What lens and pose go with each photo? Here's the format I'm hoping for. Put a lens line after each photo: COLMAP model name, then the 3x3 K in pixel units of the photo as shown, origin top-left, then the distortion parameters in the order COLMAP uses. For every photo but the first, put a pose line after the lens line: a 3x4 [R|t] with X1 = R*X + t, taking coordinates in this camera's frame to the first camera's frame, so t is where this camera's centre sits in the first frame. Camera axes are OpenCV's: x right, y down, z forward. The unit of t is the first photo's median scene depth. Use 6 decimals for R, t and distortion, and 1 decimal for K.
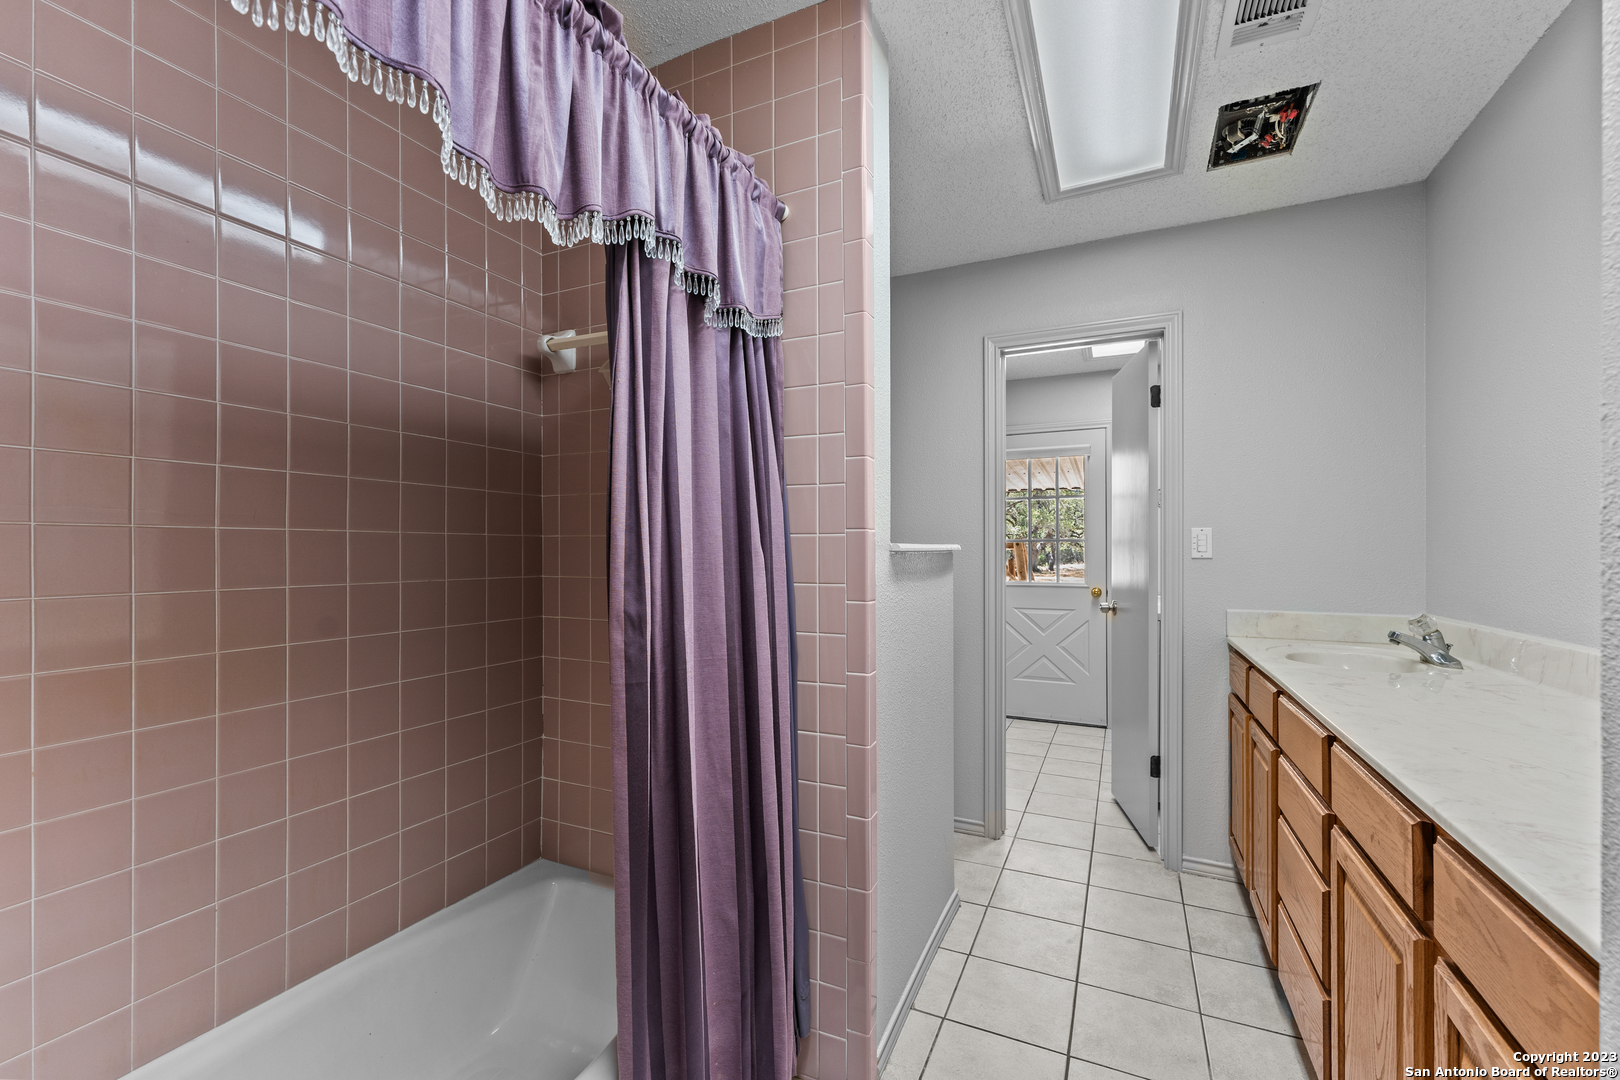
lens RADIAL K [[664.1, 0, 814.8], [0, 664.1, 547.3], [0, 0, 1]] dist [0.001329, 0.000291]
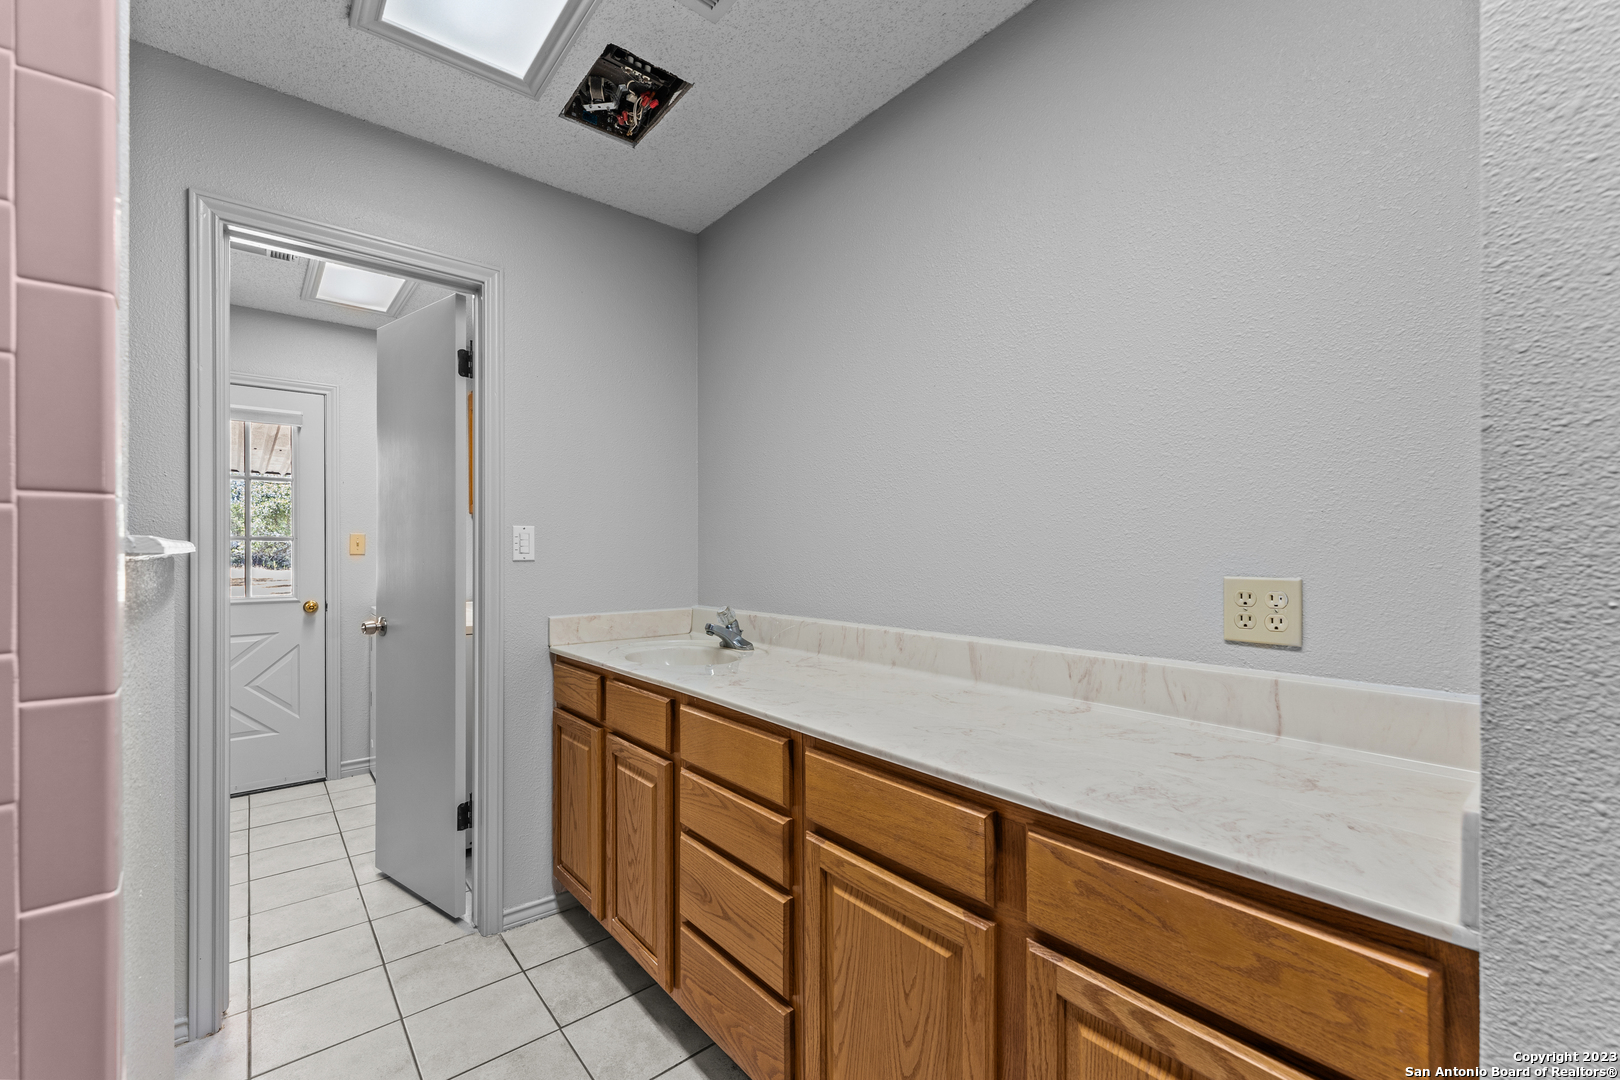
lens RADIAL K [[664.1, 0, 803.8], [0, 664.1, 548.9], [0, 0, 1]] dist [0.001329, 0.000291]
pose [[0.424177, 0.000393, 0.905579, -0.061931], [-0.000509, 1.000000, -0.000195, 0.000963], [-0.905579, -0.000378, 0.424177, 0.342300]]
